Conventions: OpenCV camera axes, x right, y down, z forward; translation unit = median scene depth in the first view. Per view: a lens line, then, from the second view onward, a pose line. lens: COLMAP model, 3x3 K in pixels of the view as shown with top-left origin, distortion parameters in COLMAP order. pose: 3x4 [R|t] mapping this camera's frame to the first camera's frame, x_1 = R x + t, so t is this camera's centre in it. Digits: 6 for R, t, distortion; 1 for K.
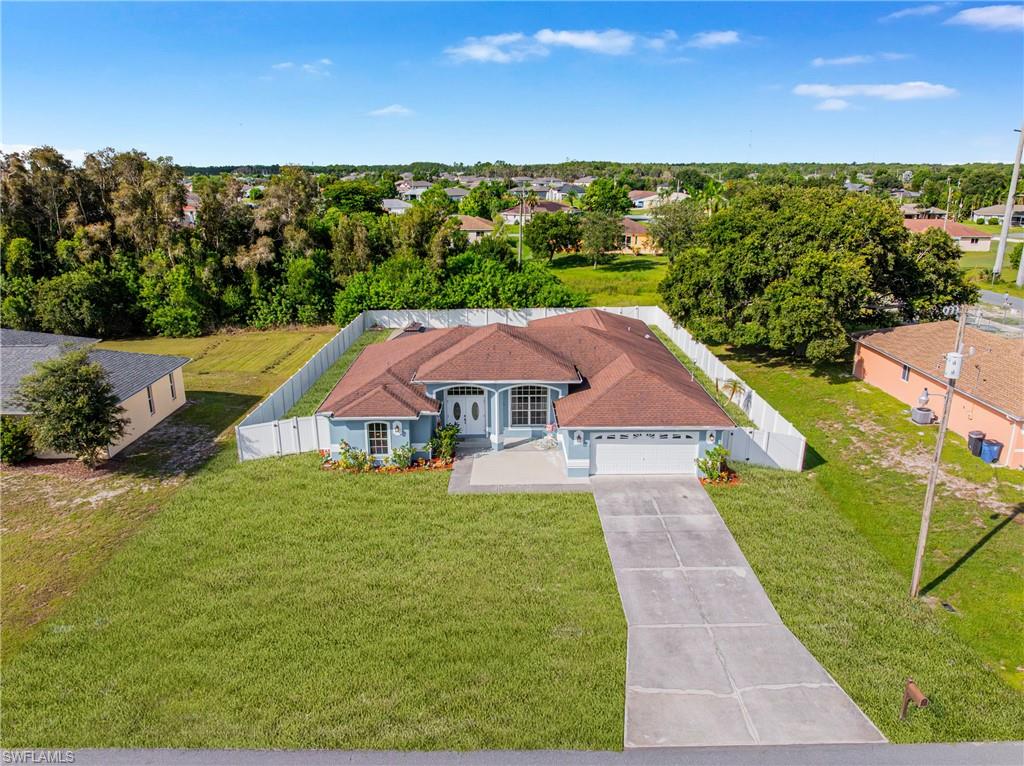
lens RADIAL K [[721.9, 0, 512.0], [0, 721.9, 383.0], [0, 0, 1]] dist [-0.045046, 0.010499]
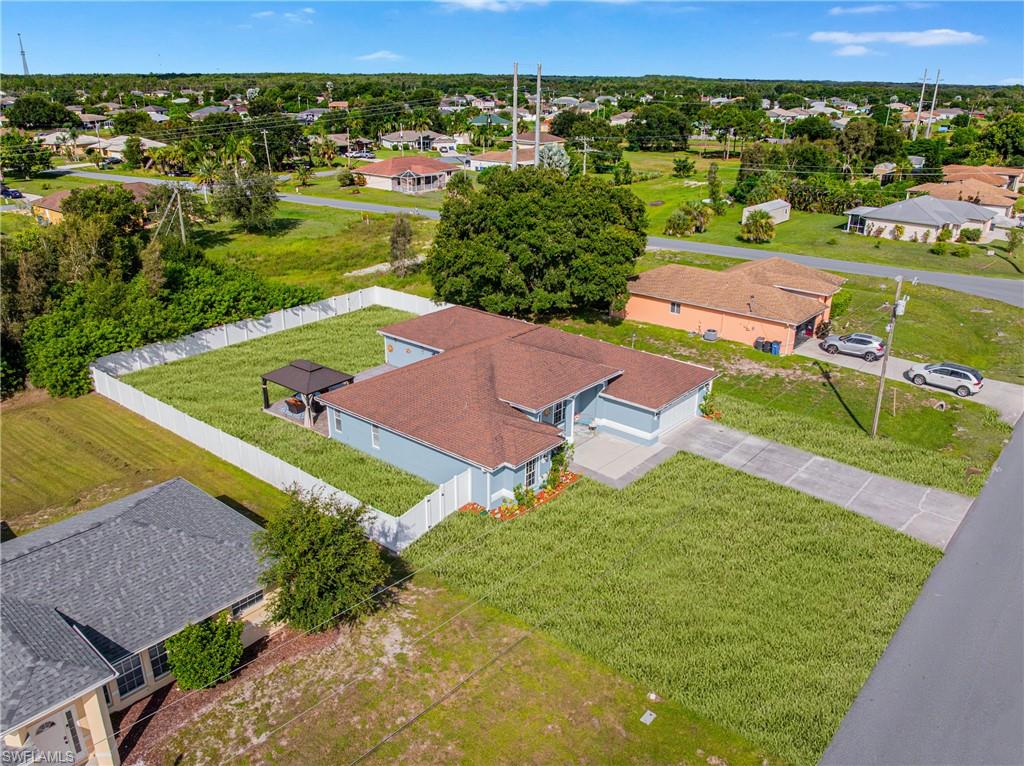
lens RADIAL K [[802.2, 0, 512.0], [0, 802.2, 383.0], [0, 0, 1]] dist [-0.003004, 0.000892]
pose [[0.641521, -0.267385, 0.718996, -0.993216], [0.203992, 0.963001, 0.176116, -0.257487], [-0.739485, 0.033688, 0.672330, 0.211625]]
